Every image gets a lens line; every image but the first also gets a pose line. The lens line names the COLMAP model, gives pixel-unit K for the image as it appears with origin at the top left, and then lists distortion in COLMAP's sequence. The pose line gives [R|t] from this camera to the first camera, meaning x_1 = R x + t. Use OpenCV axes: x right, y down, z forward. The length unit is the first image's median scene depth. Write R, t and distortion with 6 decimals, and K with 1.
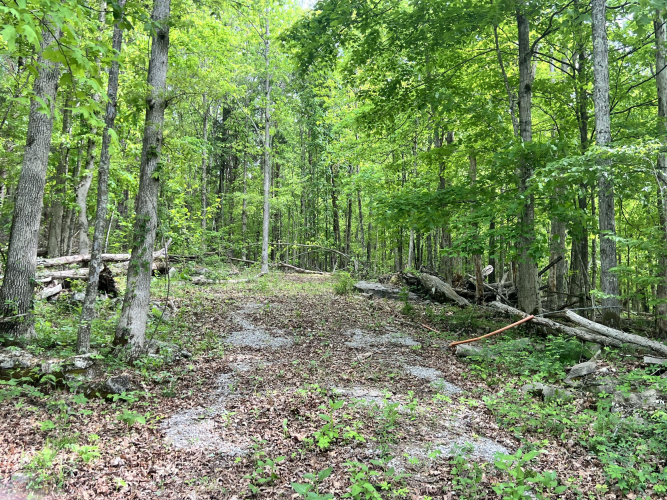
lens RADIAL K [[680.0, 0, 334.6], [0, 680.0, 248.8], [0, 0, 1]] dist [0.028088, 0.000000]
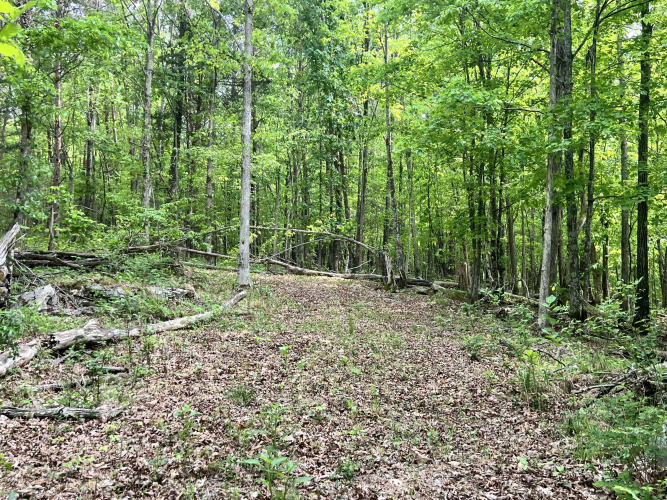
lens RADIAL K [[680.0, 0, 331.5], [0, 680.0, 250.9], [0, 0, 1]] dist [0.028088, 0.000000]
pose [[0.998991, 0.007431, 0.044289, -0.045444], [-0.009046, 0.999297, 0.036382, -0.009919], [-0.043987, -0.036746, 0.998356, 0.345050]]
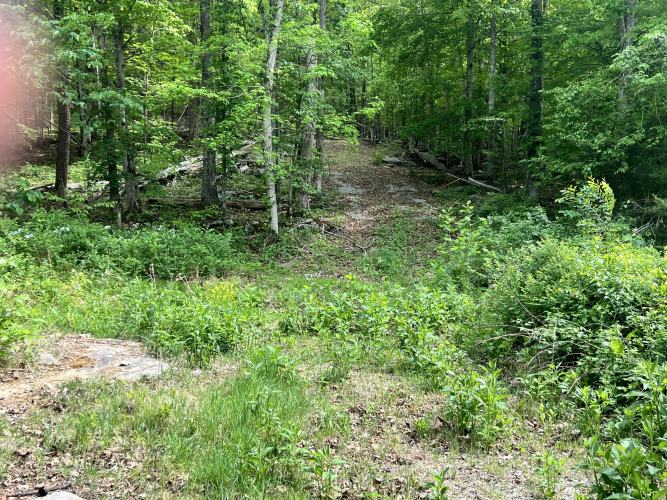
lens RADIAL K [[680.0, 0, 333.3], [0, 680.0, 250.4], [0, 0, 1]] dist [0.028088, 0.000000]
pose [[0.999584, -0.028825, -0.001351, -0.119603], [0.028381, 0.973569, 0.226622, -0.139744], [-0.005217, -0.226566, 0.973982, -0.938623]]
